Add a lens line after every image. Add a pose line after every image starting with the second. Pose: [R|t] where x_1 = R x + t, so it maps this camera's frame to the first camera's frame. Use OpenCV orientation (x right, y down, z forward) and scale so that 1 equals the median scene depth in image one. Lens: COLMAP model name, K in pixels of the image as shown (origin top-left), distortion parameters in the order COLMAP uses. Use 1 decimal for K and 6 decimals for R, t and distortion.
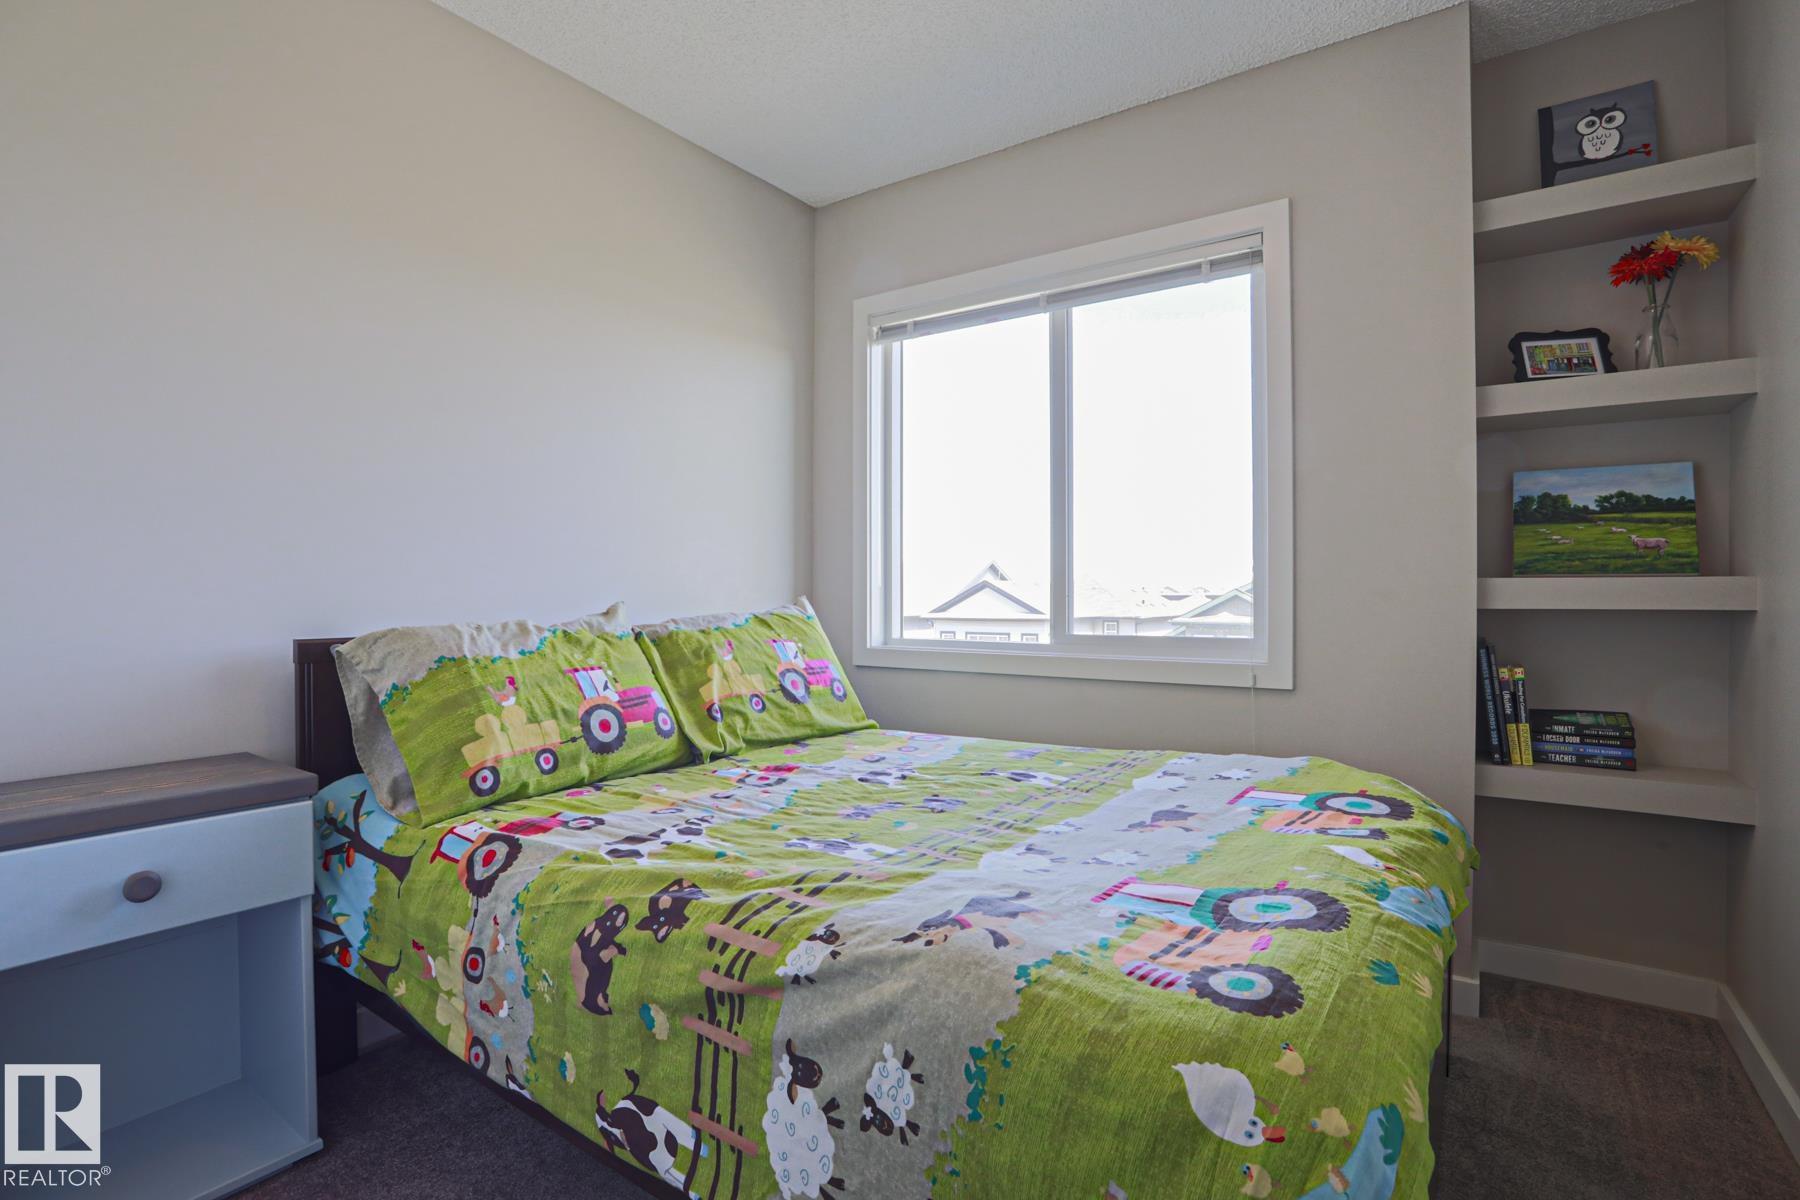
lens RADIAL K [[873.4, 0, 891.8], [0, 873.4, 595.4], [0, 0, 1]] dist [-0.063955, 0.024786]
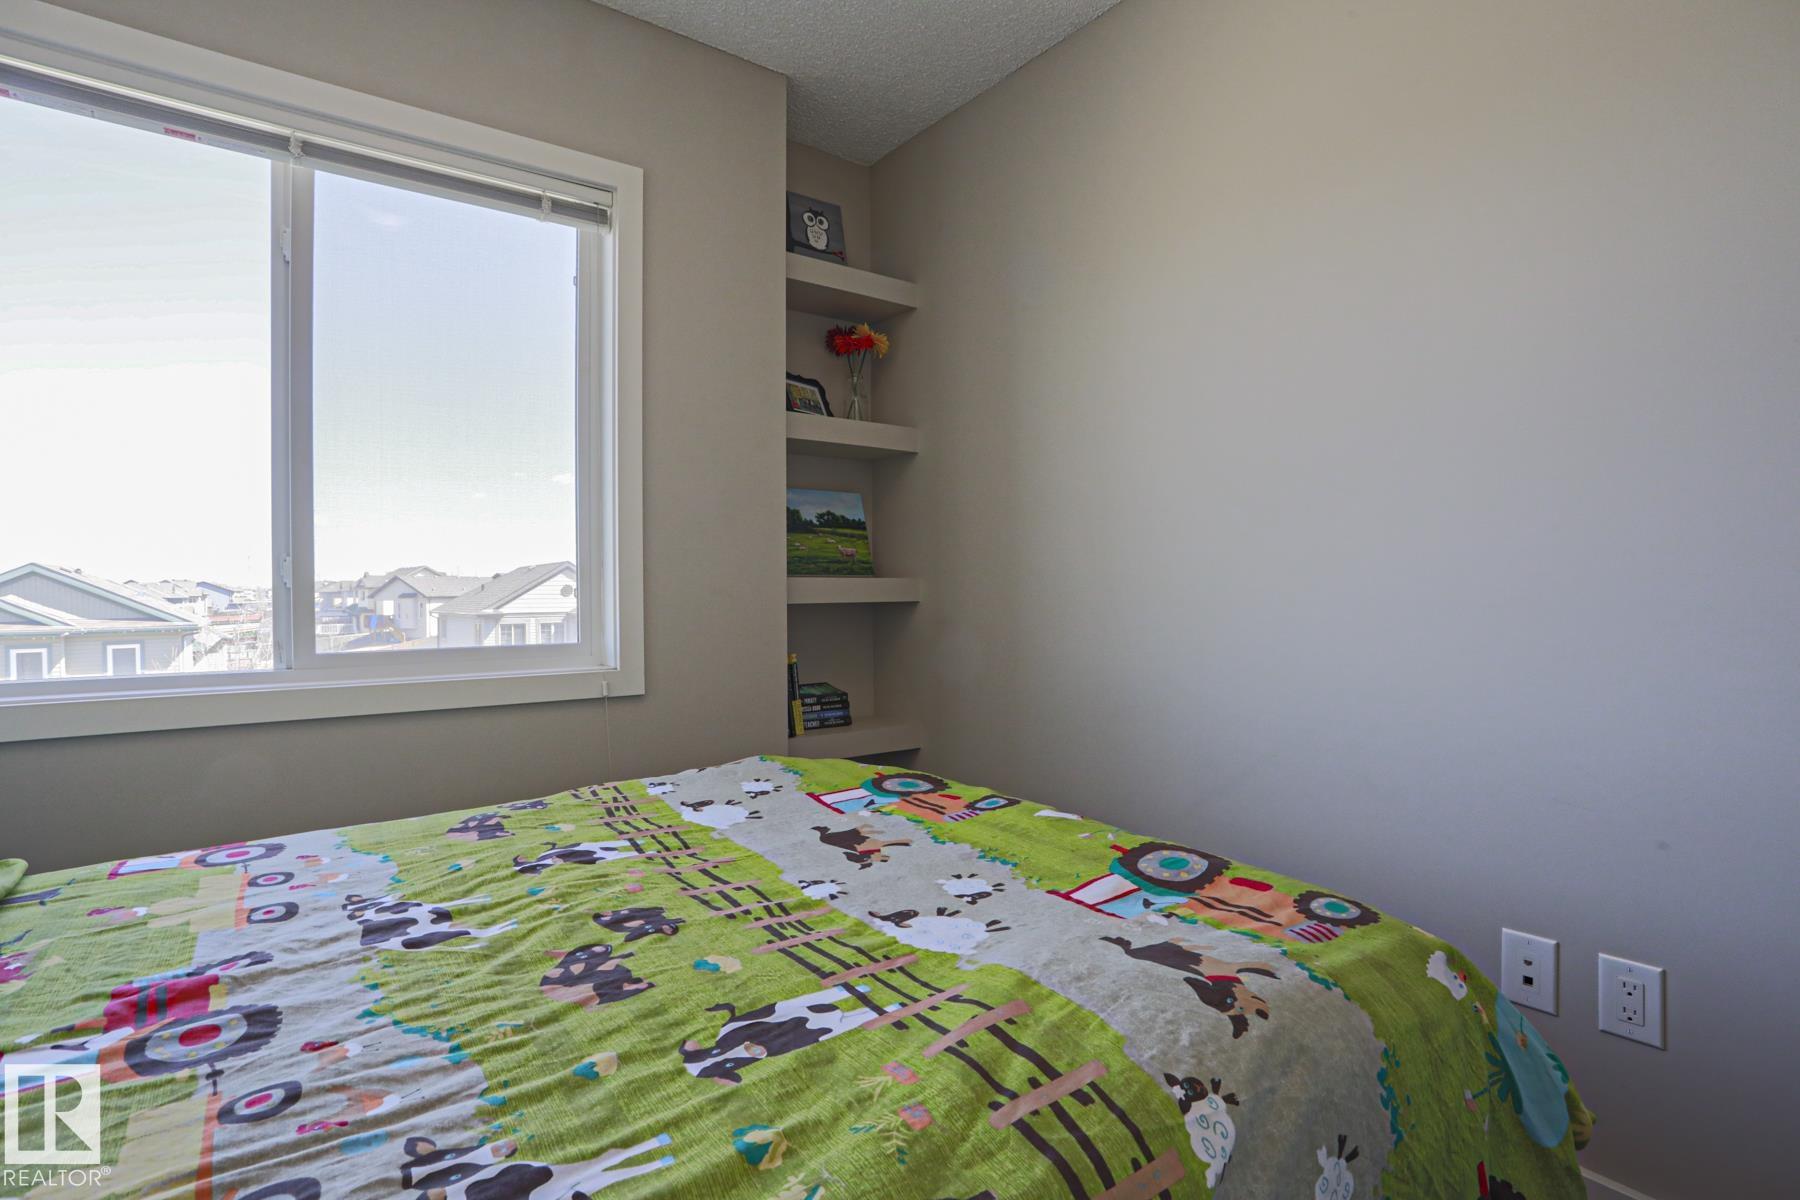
lens RADIAL K [[873.4, 0, 924.5], [0, 873.4, 585.0], [0, 0, 1]] dist [-0.063955, 0.024786]
pose [[0.304311, 0.002536, 0.952569, -0.373492], [0.005863, 0.999973, -0.004535, -0.003436], [-0.952555, 0.006965, 0.304287, 0.470353]]
